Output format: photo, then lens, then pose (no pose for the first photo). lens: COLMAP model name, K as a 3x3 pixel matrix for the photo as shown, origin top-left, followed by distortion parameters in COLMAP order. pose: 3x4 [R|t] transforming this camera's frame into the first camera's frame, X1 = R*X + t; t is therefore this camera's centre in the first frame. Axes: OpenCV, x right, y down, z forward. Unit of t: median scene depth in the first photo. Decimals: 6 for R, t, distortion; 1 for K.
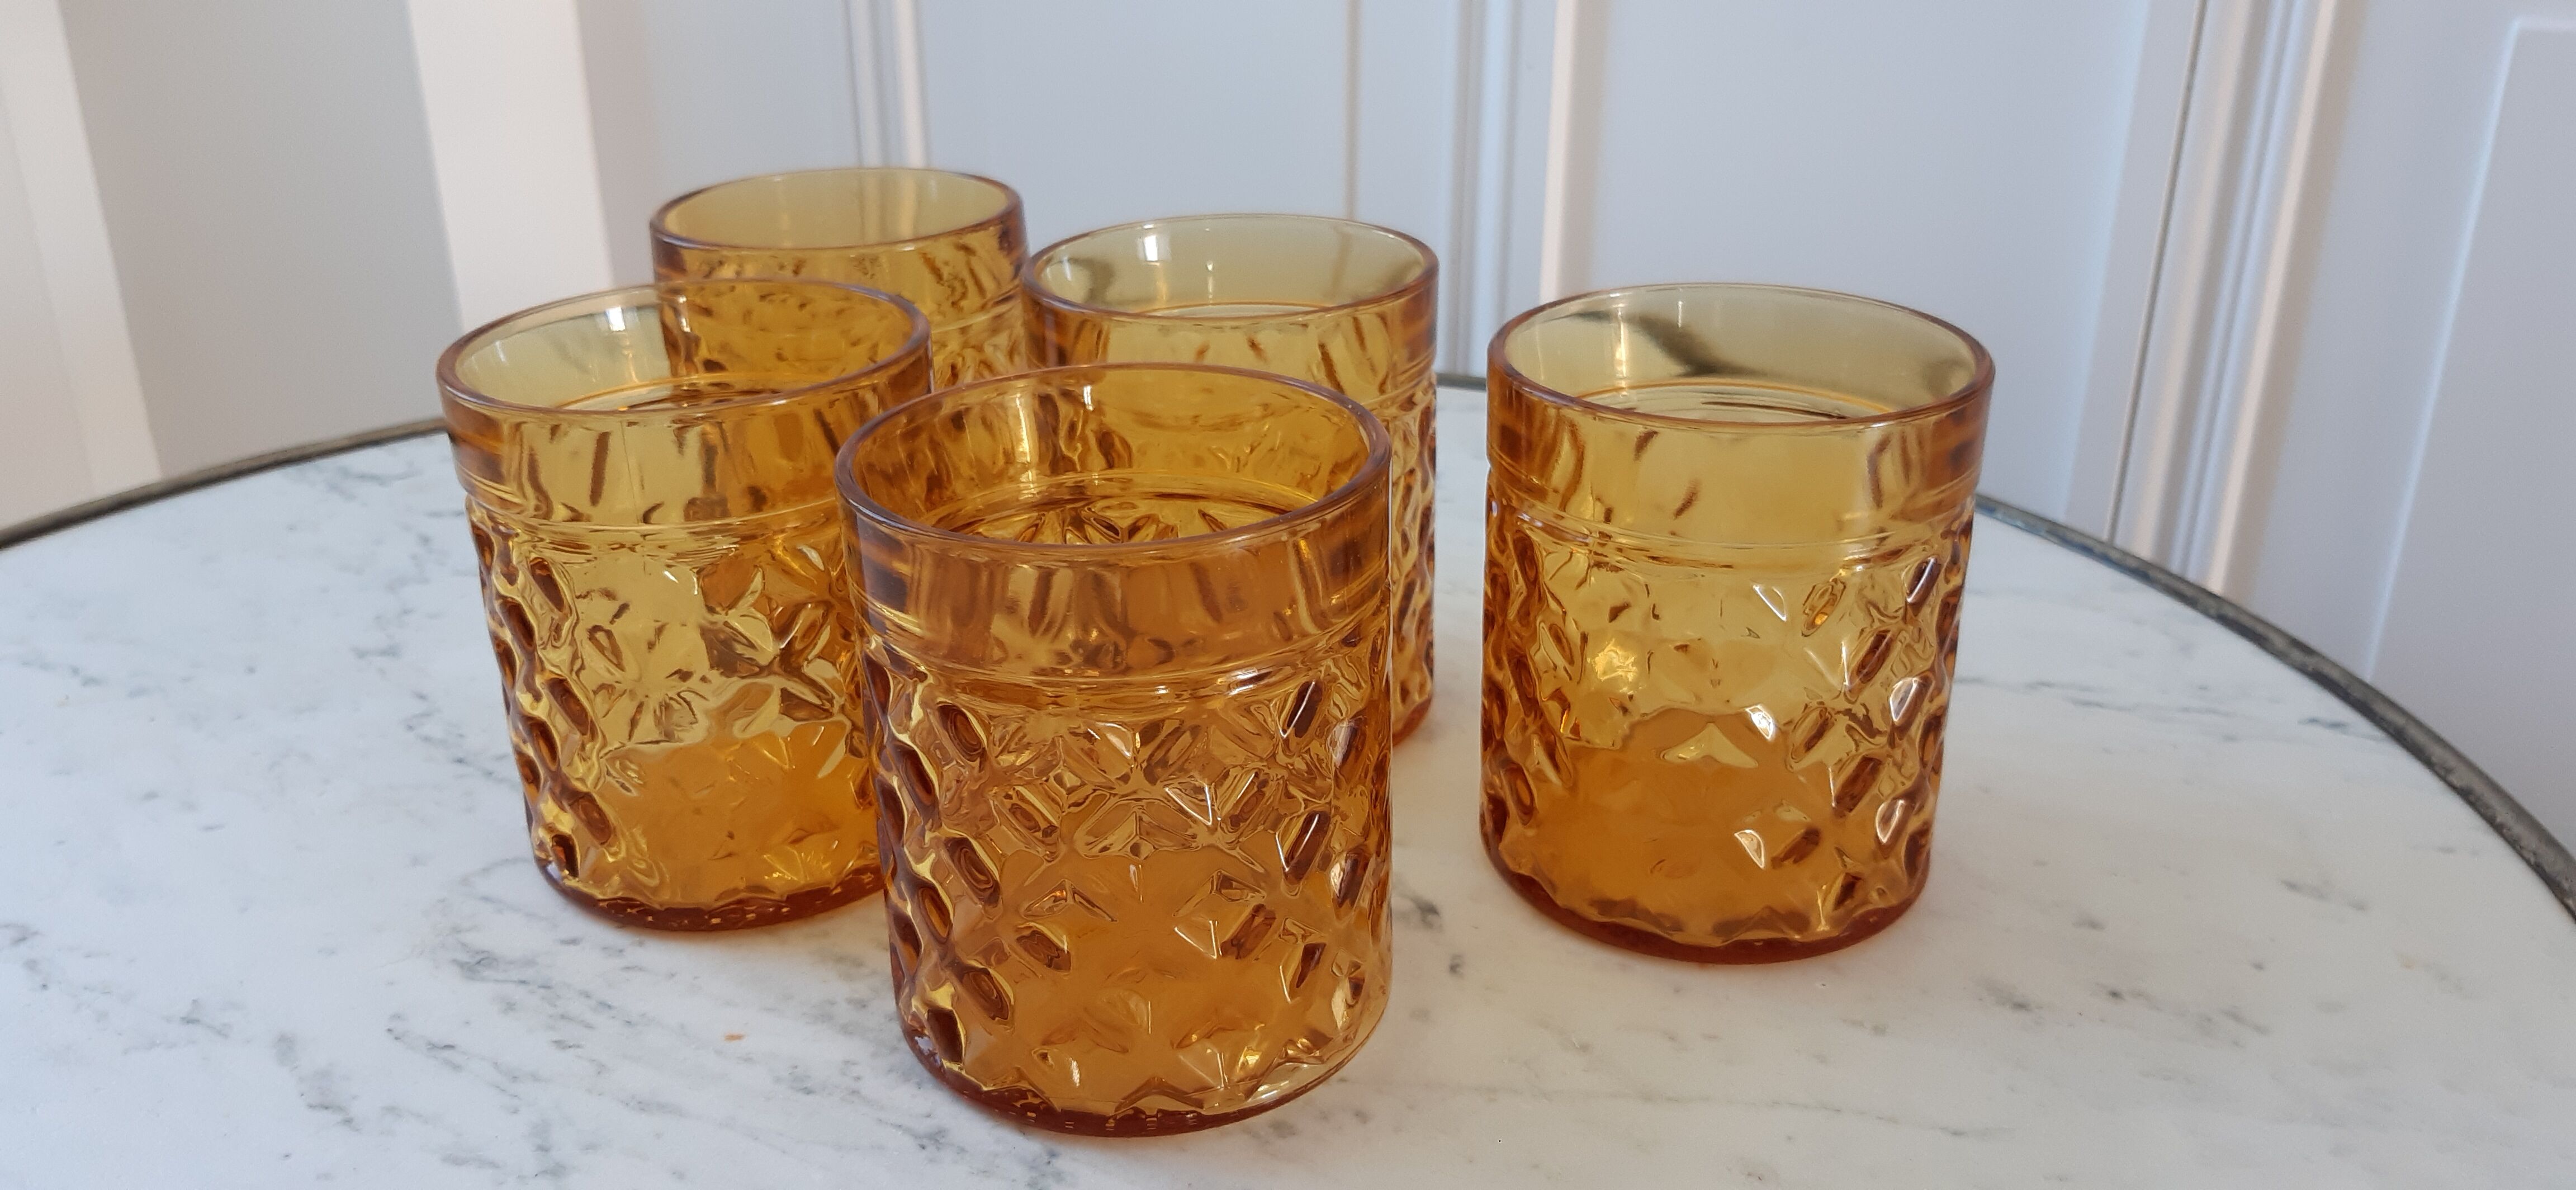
lens RADIAL K [[2051.7, 0, 1320.9], [0, 2051.7, 589.3], [0, 0, 1]] dist [0.068425, -0.146023]
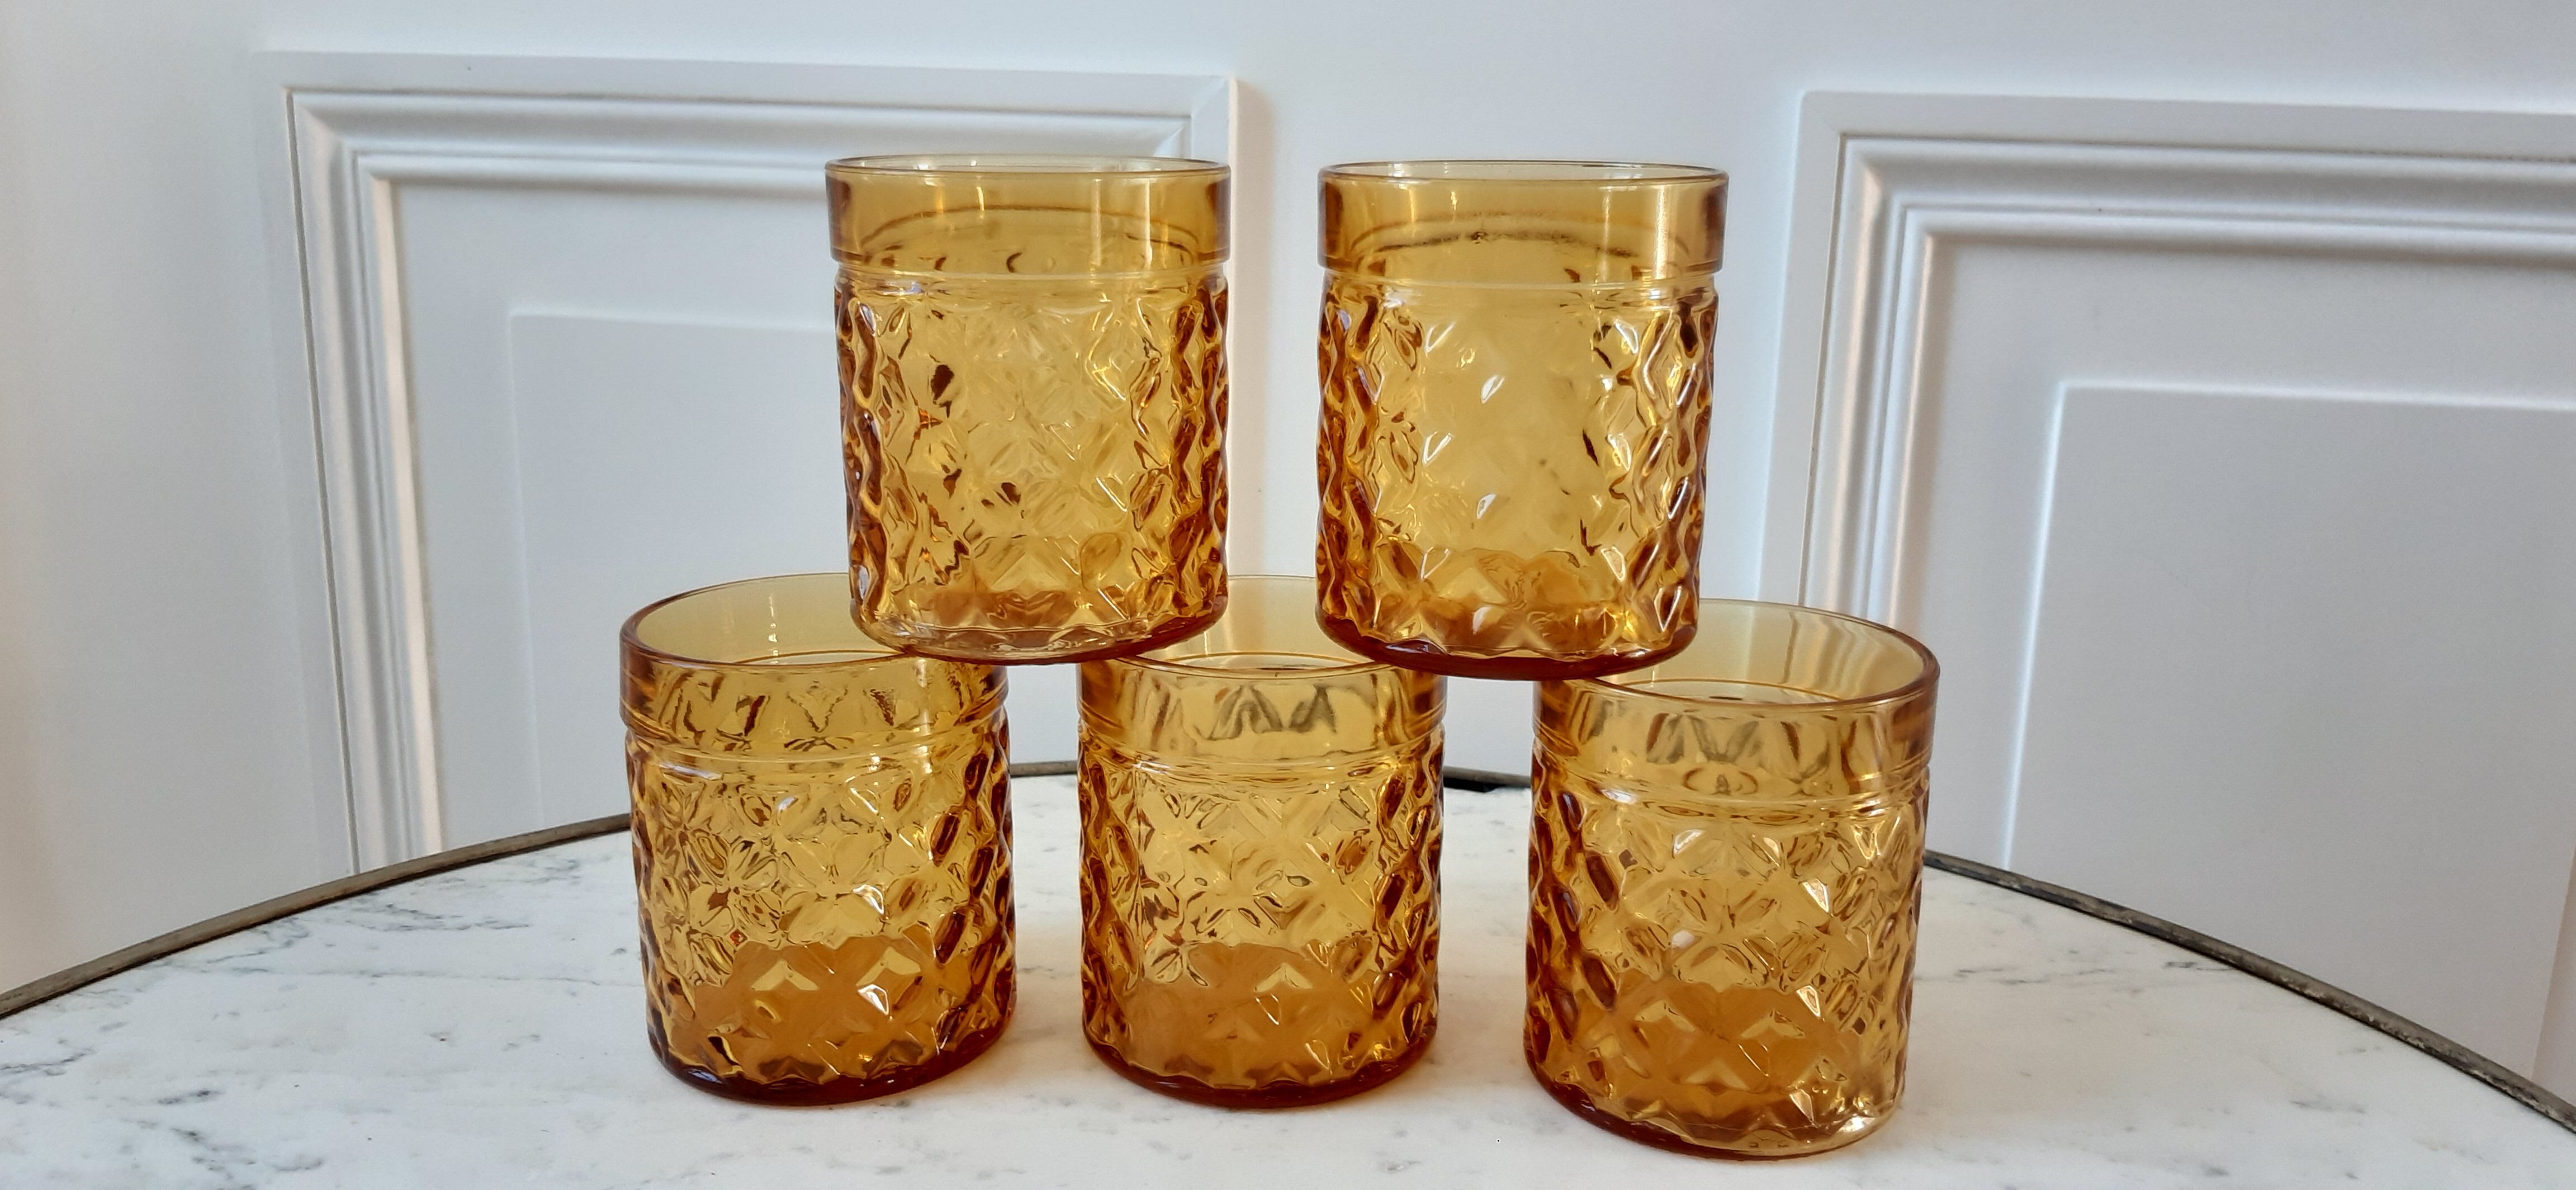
lens RADIAL K [[2051.7, 0, 1320.9], [0, 2051.7, 589.3], [0, 0, 1]] dist [0.068425, -0.146023]
pose [[0.891621, -0.086654, 0.444413, -0.479272], [0.156815, 0.979869, -0.123557, -0.079818], [-0.424760, 0.179857, 0.887260, 0.106463]]
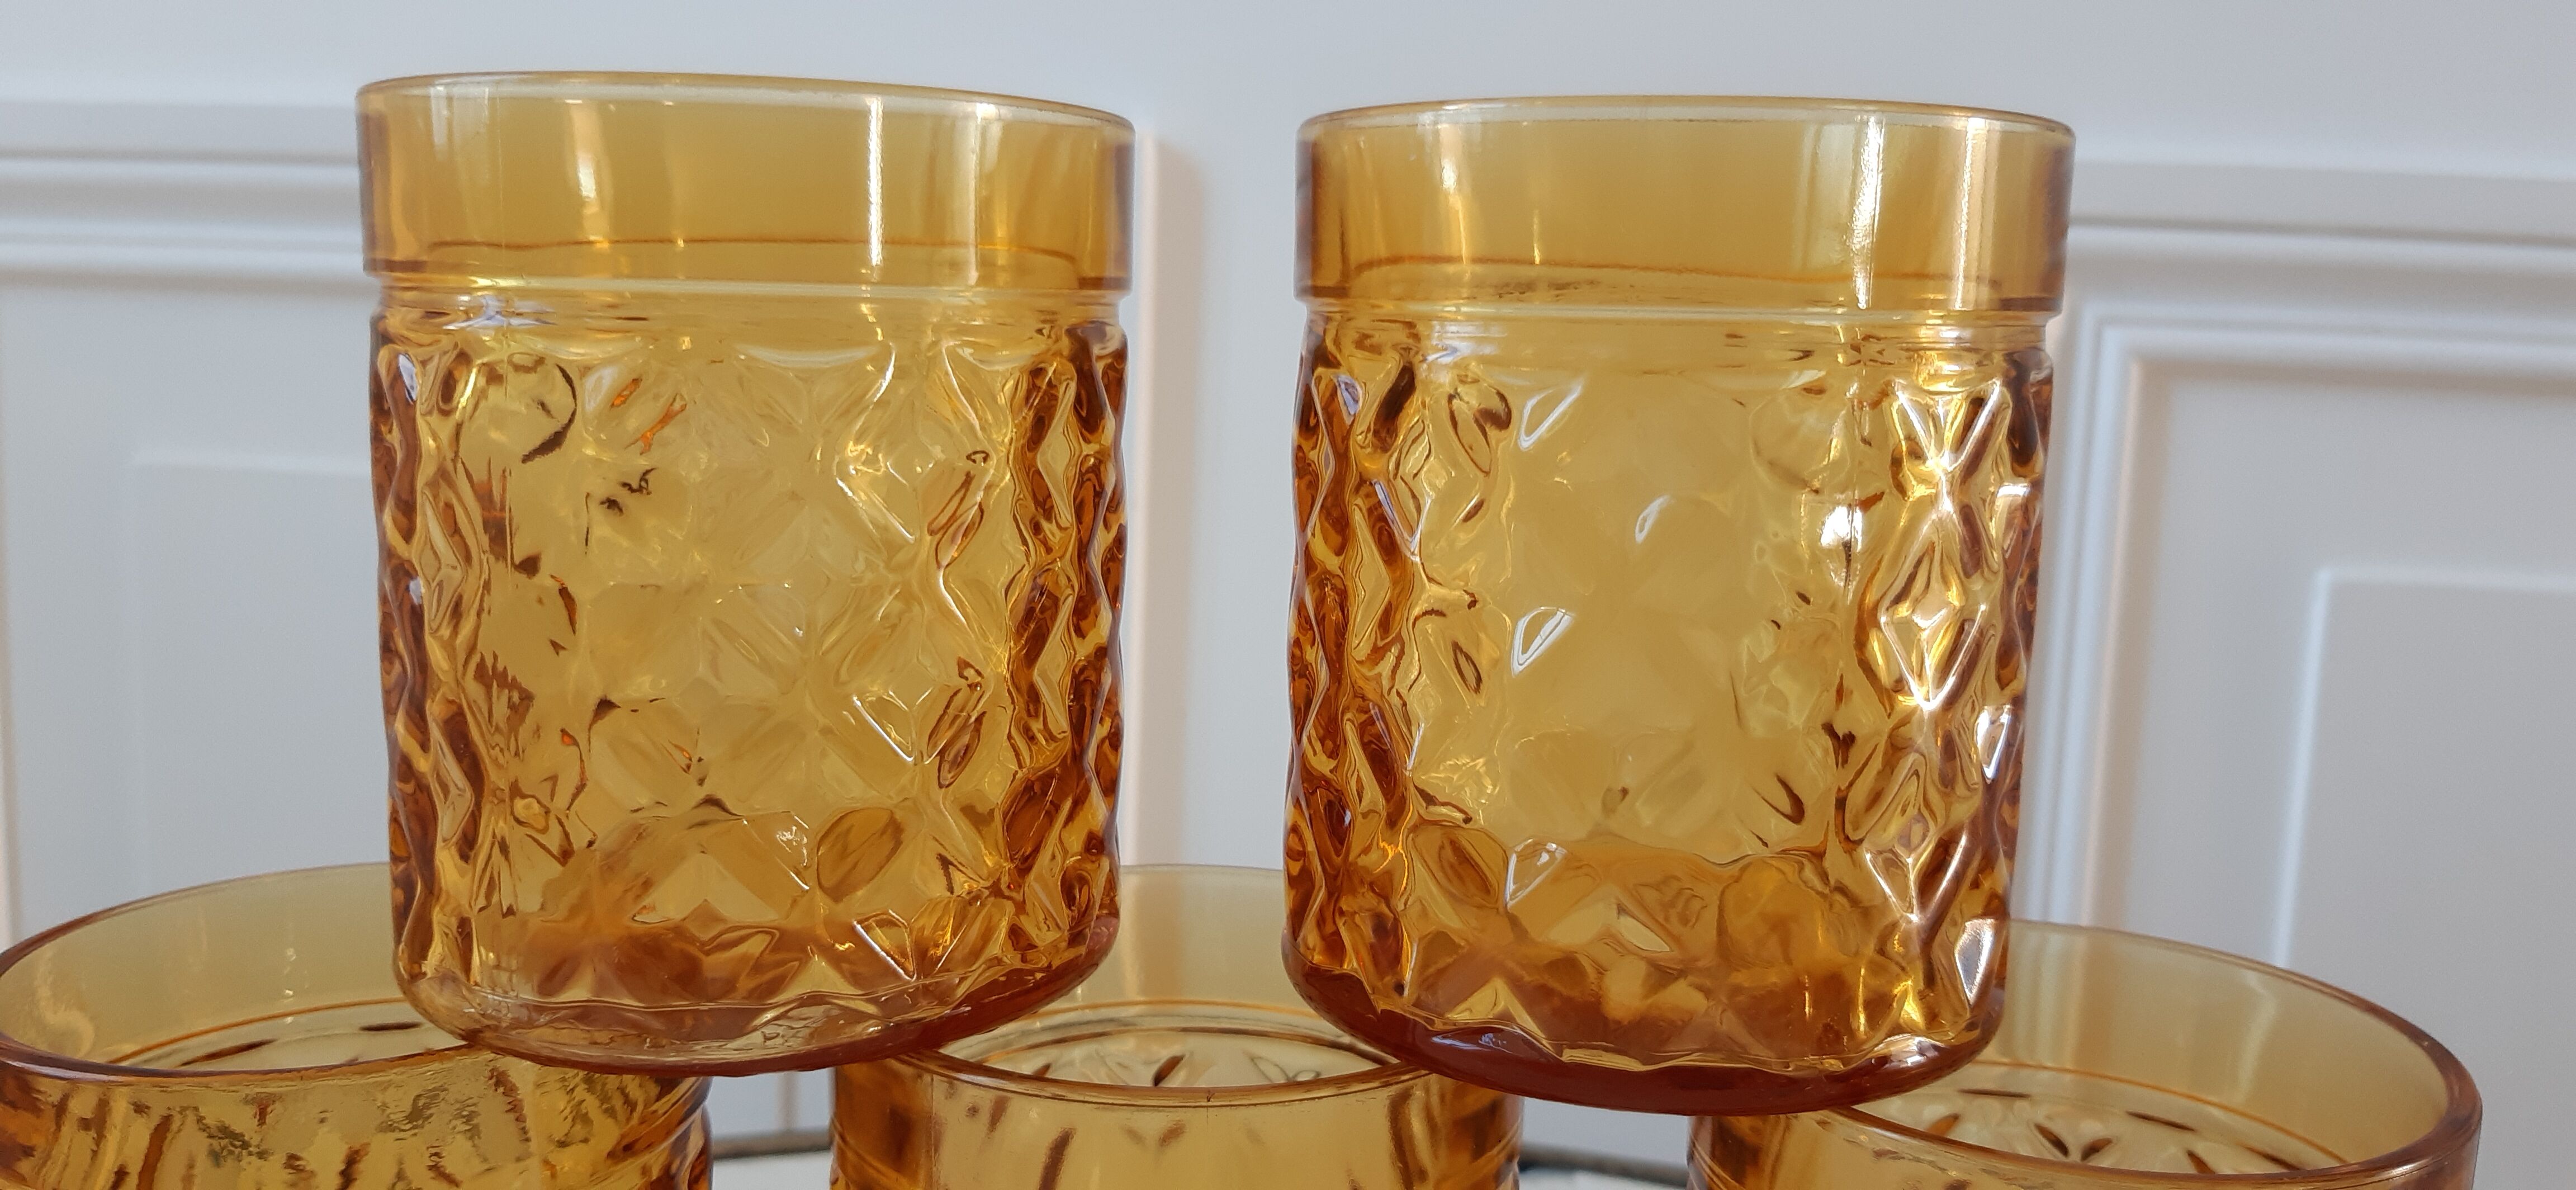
lens RADIAL K [[2051.7, 0, 1320.9], [0, 2051.7, 589.3], [0, 0, 1]] dist [0.068425, -0.146023]
pose [[0.874492, -0.031197, 0.484036, -0.278958], [0.157273, 0.962252, -0.222120, -0.165743], [-0.458834, 0.270367, 0.846388, 0.528155]]
